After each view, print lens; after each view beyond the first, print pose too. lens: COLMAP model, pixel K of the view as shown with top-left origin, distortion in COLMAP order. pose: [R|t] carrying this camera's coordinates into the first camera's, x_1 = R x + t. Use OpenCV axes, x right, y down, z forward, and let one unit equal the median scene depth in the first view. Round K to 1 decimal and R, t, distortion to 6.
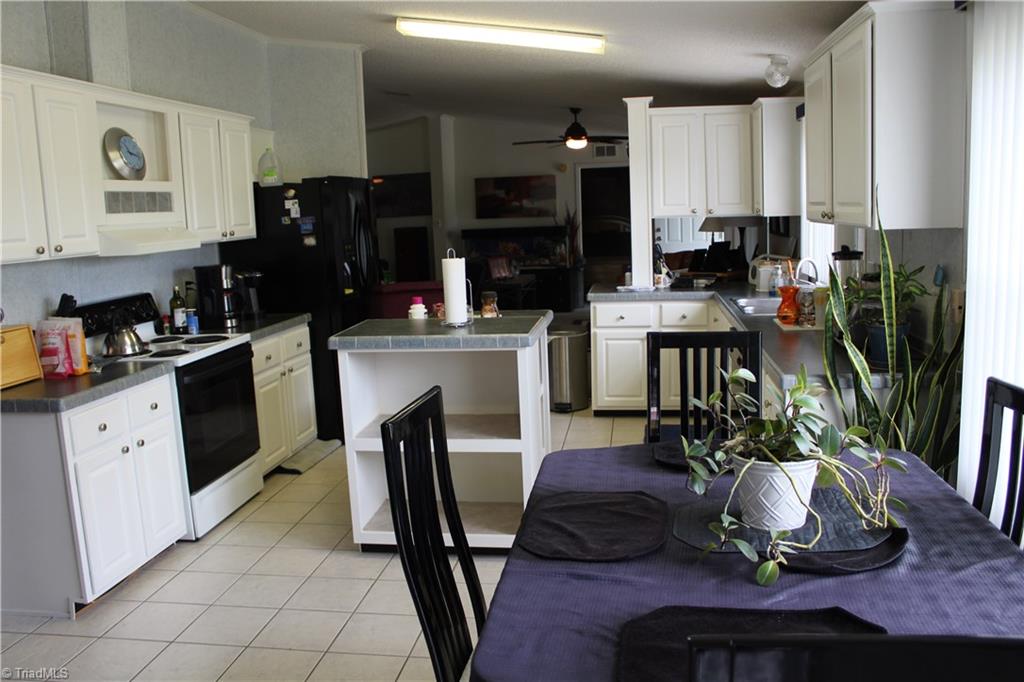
lens RADIAL K [[865.3, 0, 511.6], [0, 865.3, 343.0], [0, 0, 1]] dist [-0.121617, 0.073650]
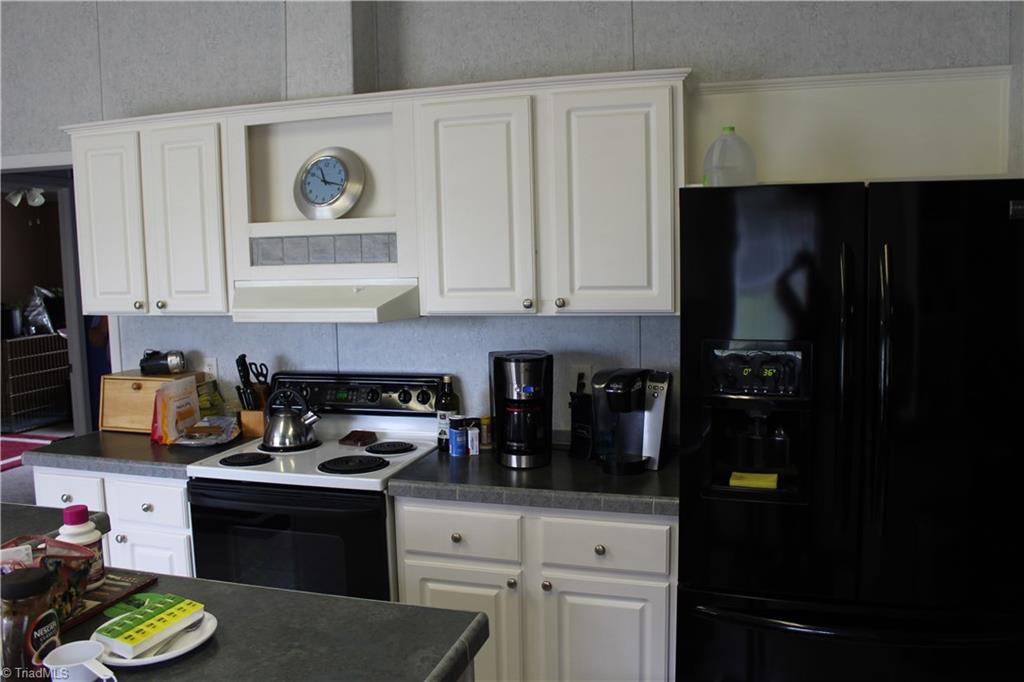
lens RADIAL K [[865.3, 0, 512.5], [0, 865.3, 343.8], [0, 0, 1]] dist [-0.121617, 0.073650]
pose [[-0.156385, 0.157583, -0.975044, 0.259996], [-0.126902, 0.975803, 0.178059, -0.240446], [0.979510, 0.151581, -0.132603, 1.273036]]
